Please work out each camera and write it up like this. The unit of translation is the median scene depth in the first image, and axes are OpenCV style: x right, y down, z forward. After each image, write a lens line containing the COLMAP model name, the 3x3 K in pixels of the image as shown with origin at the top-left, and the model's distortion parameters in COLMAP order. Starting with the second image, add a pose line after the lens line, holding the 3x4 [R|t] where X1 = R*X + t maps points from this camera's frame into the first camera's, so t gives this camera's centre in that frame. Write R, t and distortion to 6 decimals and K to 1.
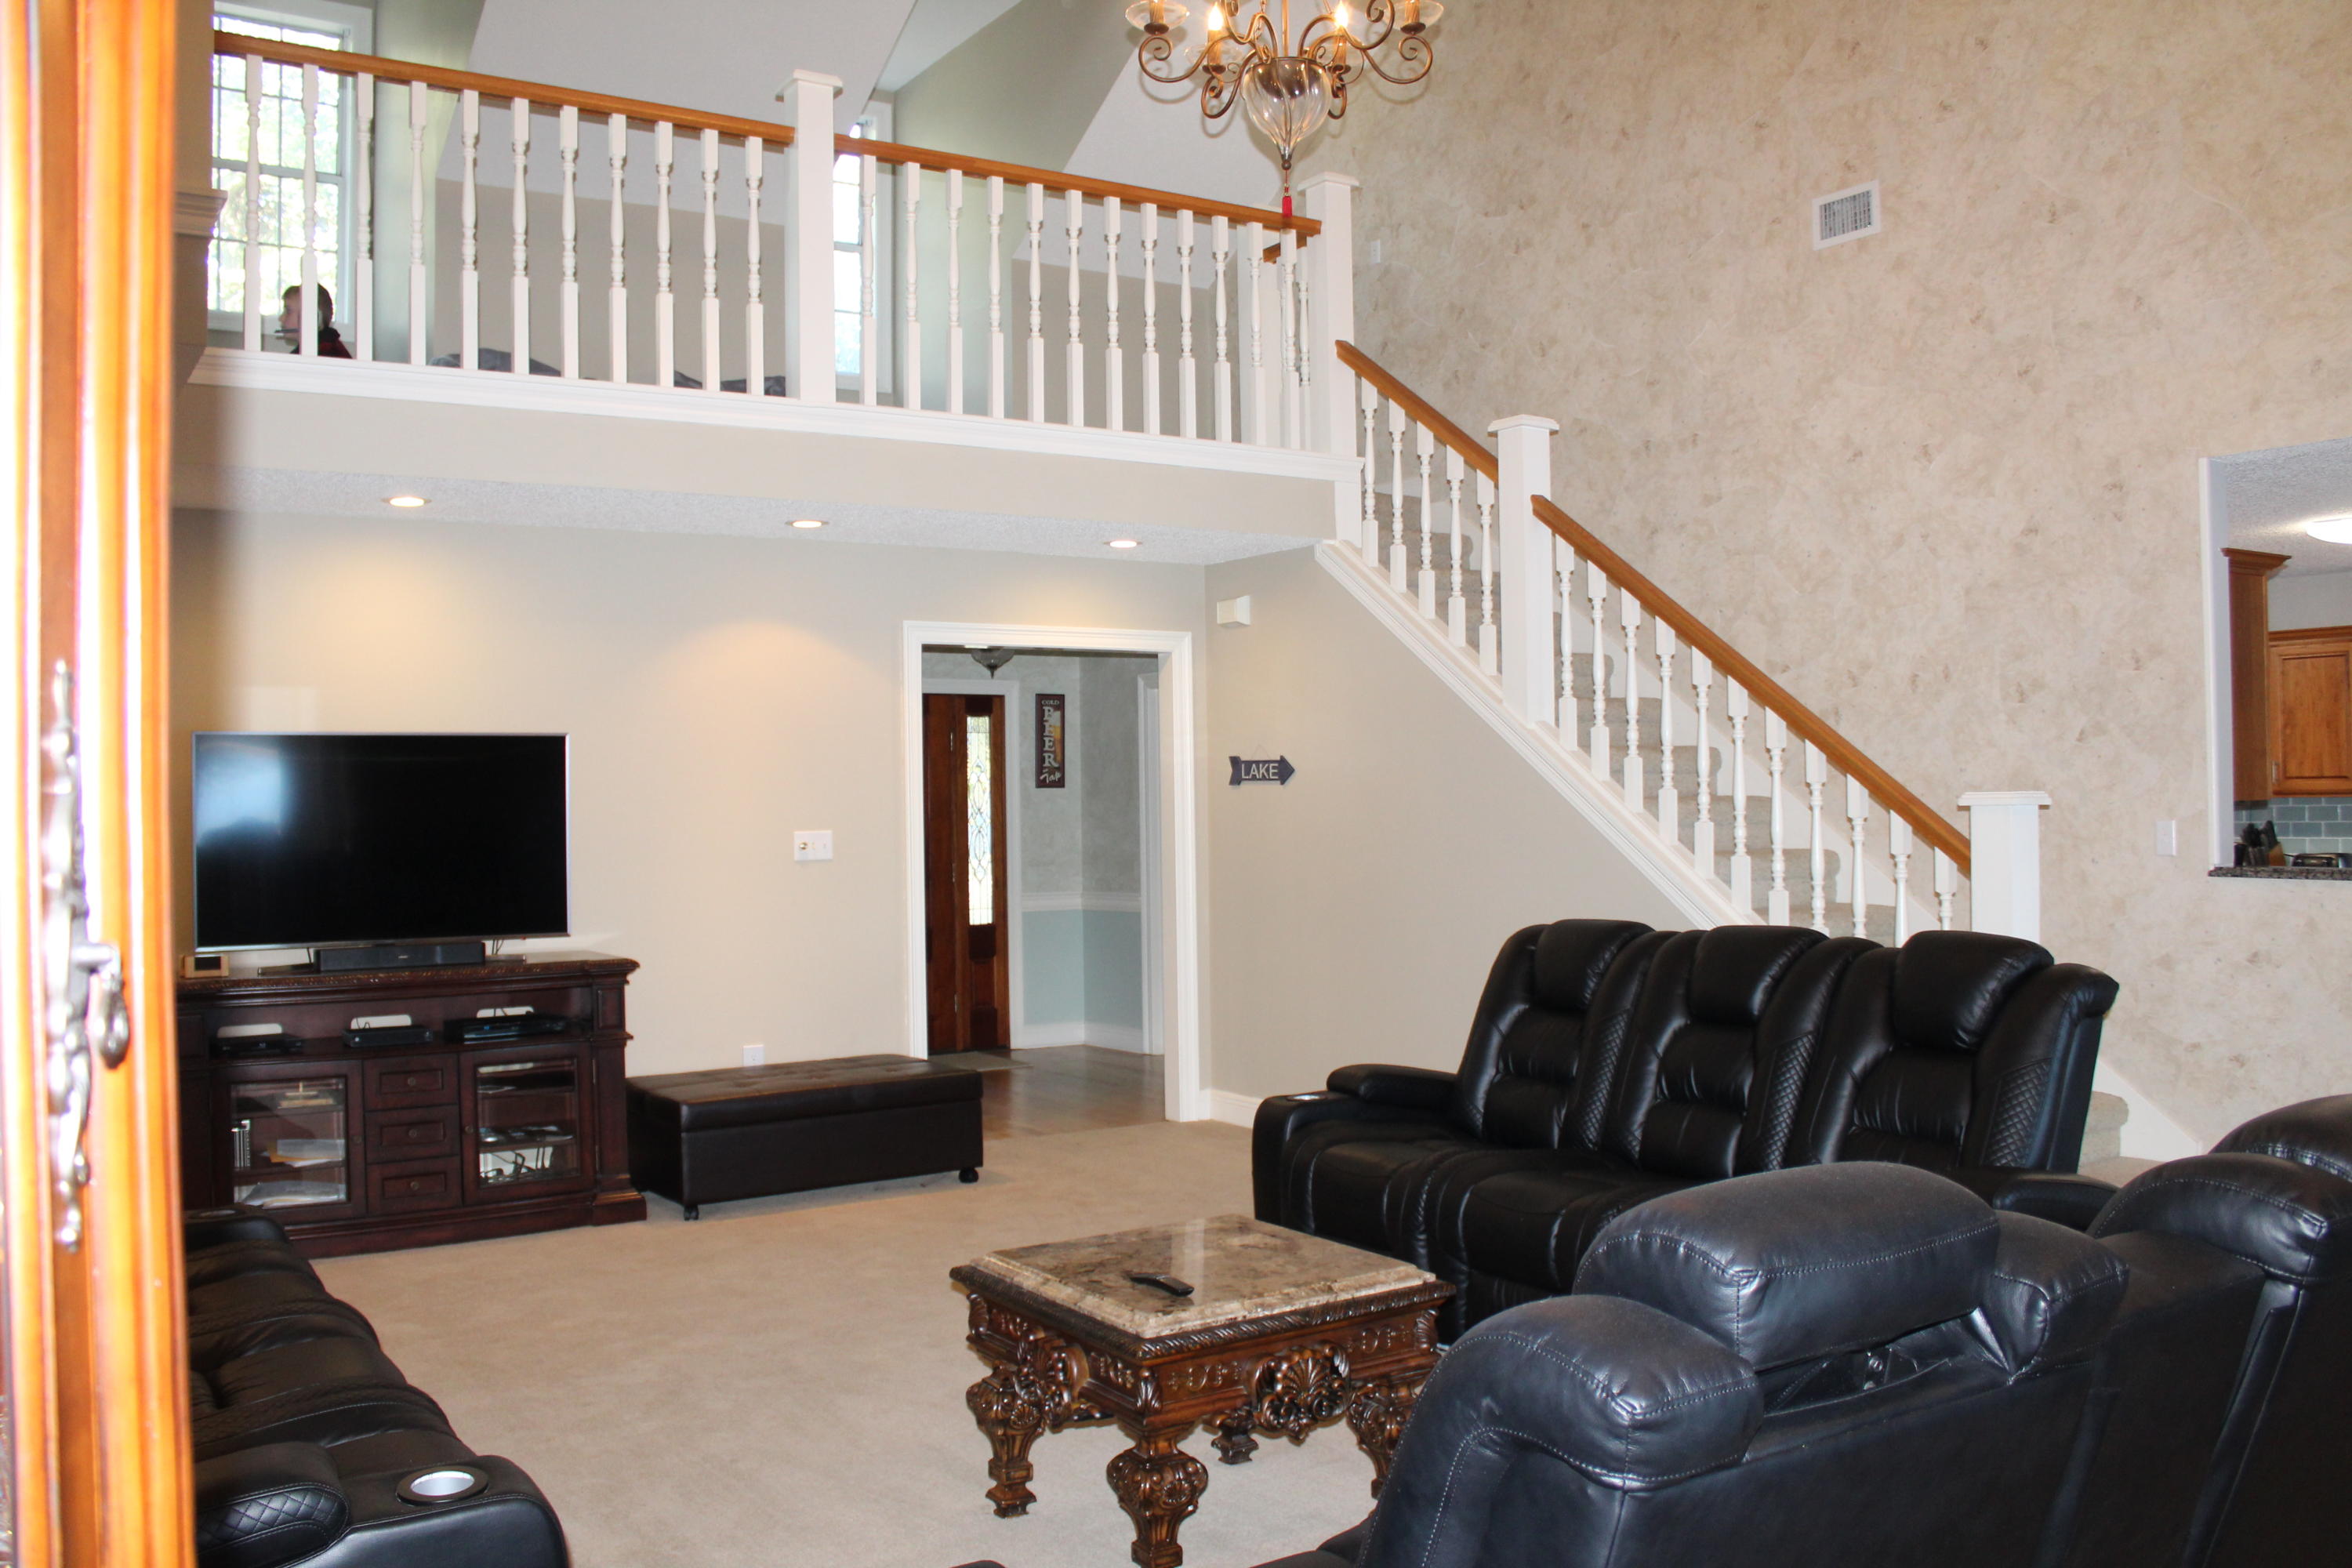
lens RADIAL K [[1951.5, 0, 1176.0], [0, 1951.5, 784.0], [0, 0, 1]] dist [-0.176088, 0.164927]
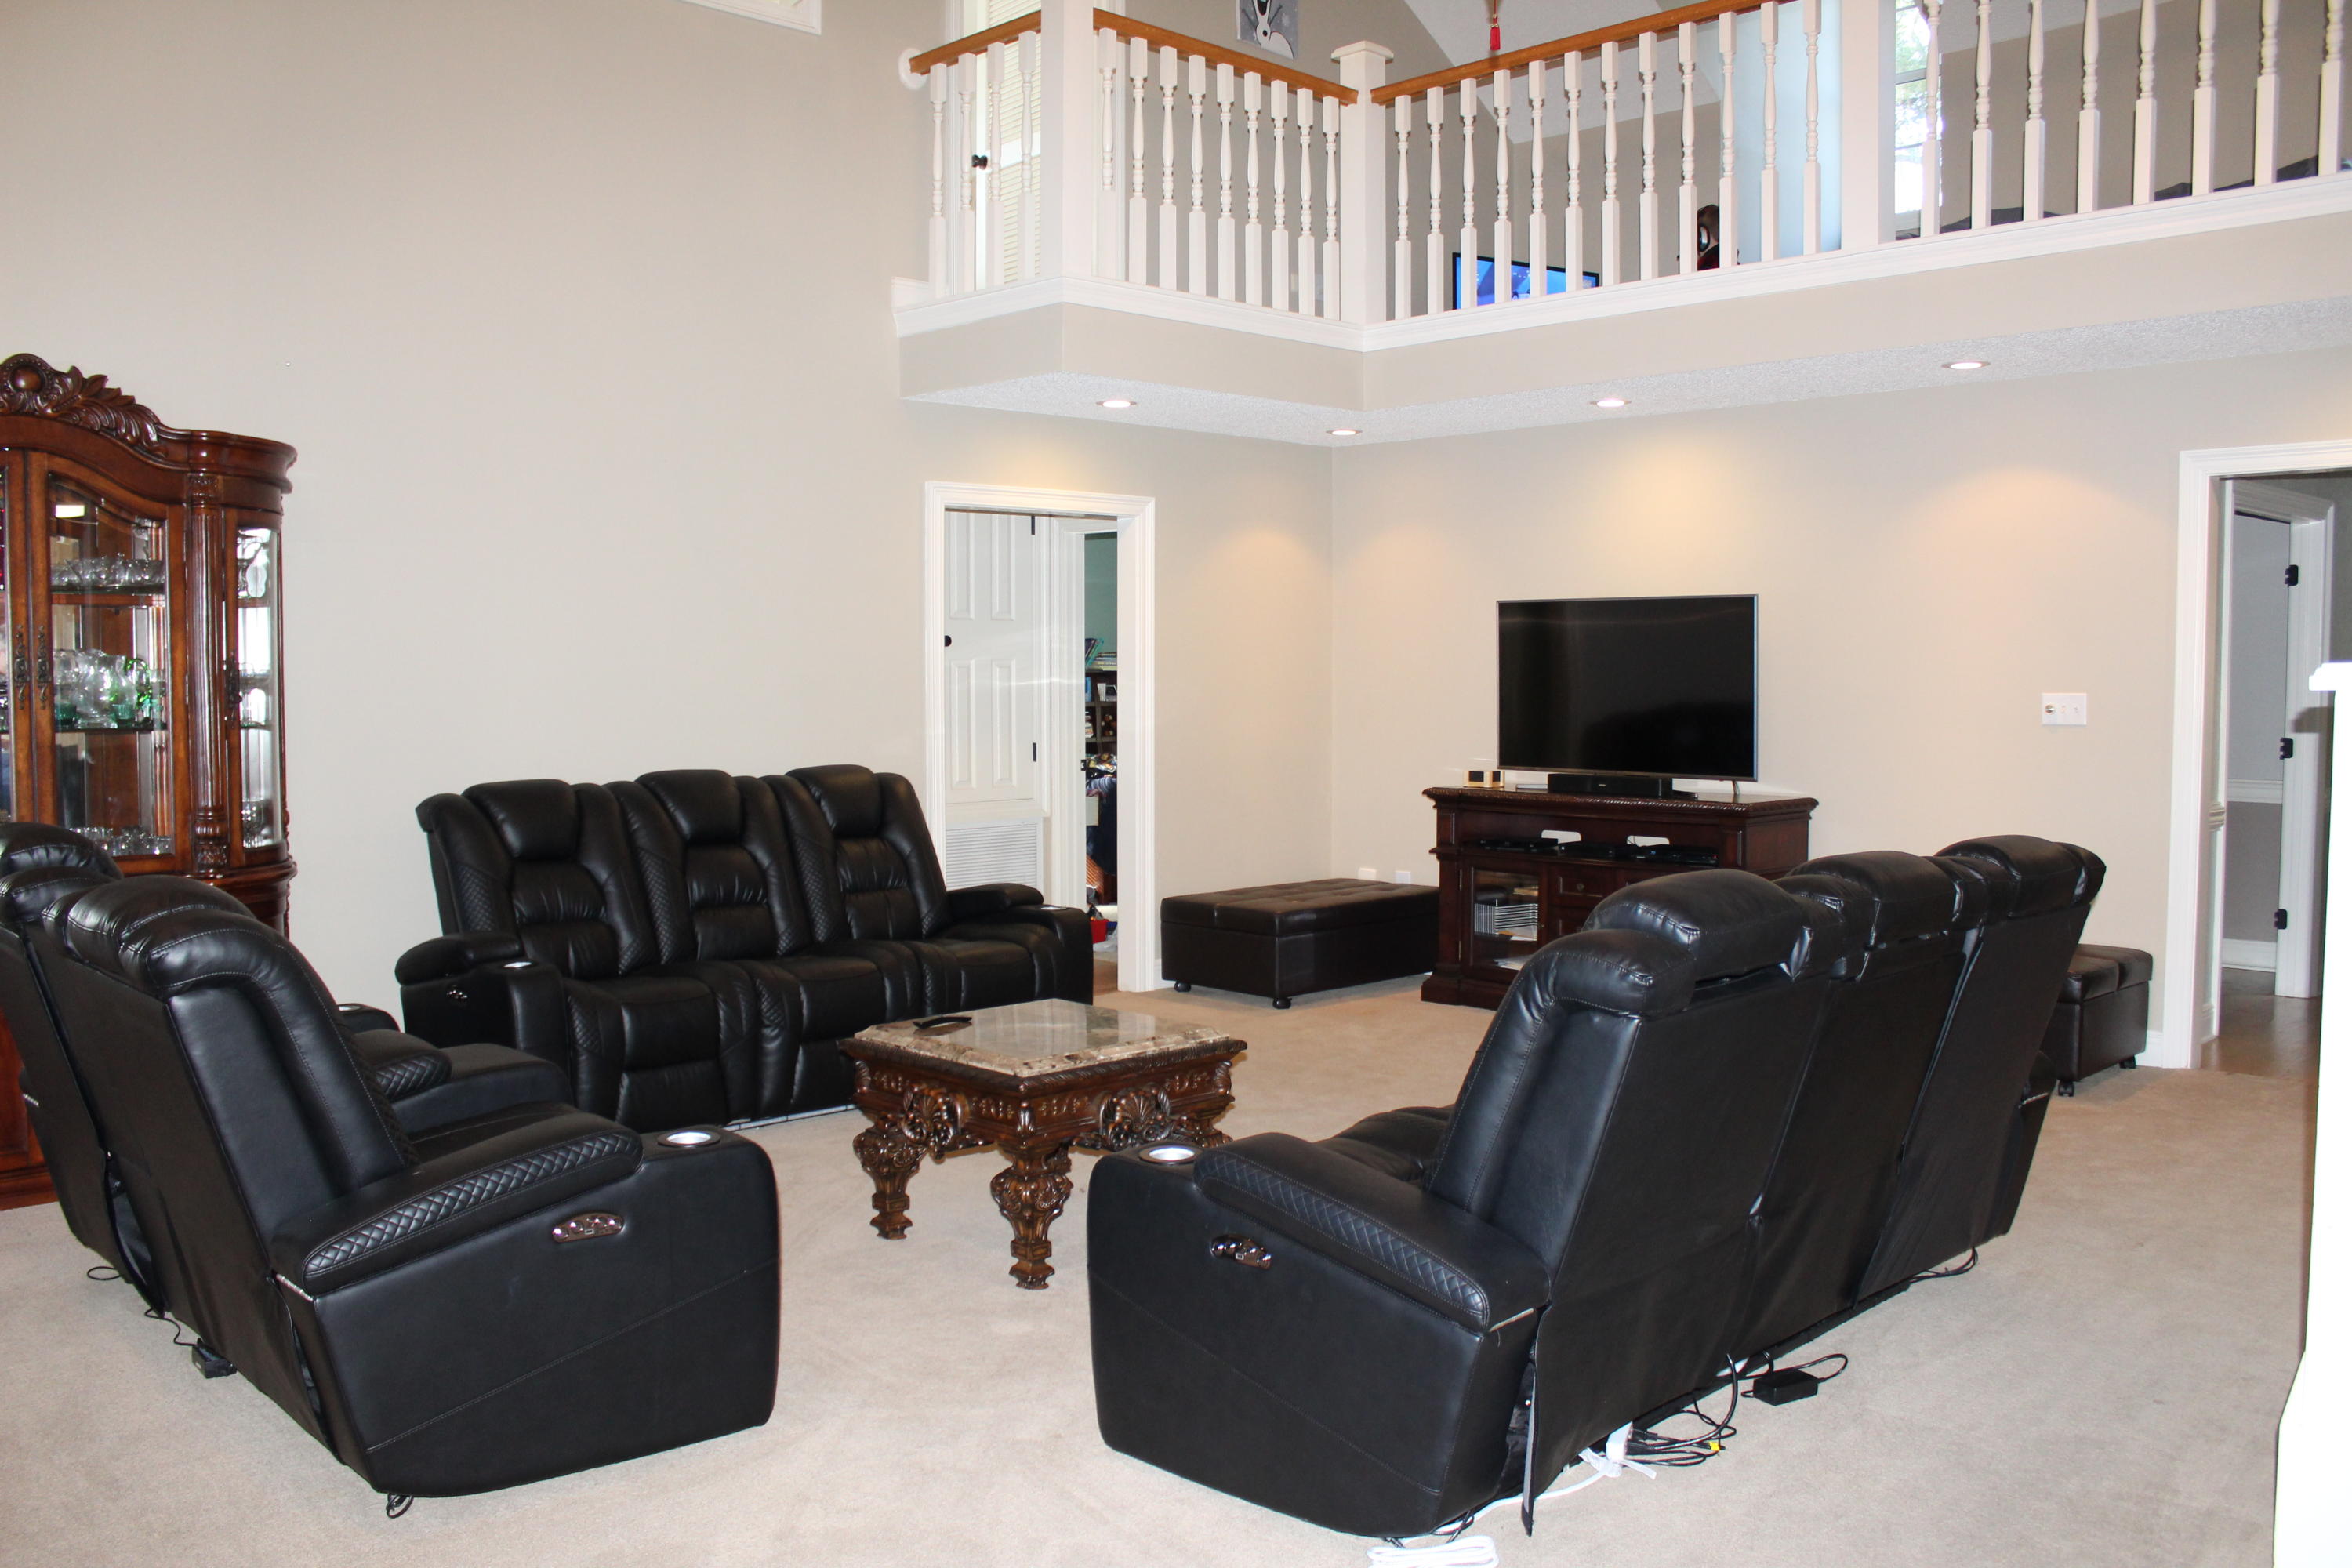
lens RADIAL K [[1951.5, 0, 1176.0], [0, 1951.5, 784.0], [0, 0, 1]] dist [-0.176088, 0.164927]
pose [[0.169391, 0.083212, -0.982030, 0.699120], [0.009437, 0.996247, 0.086044, -0.015453], [0.985504, -0.023842, 0.167970, 0.487270]]
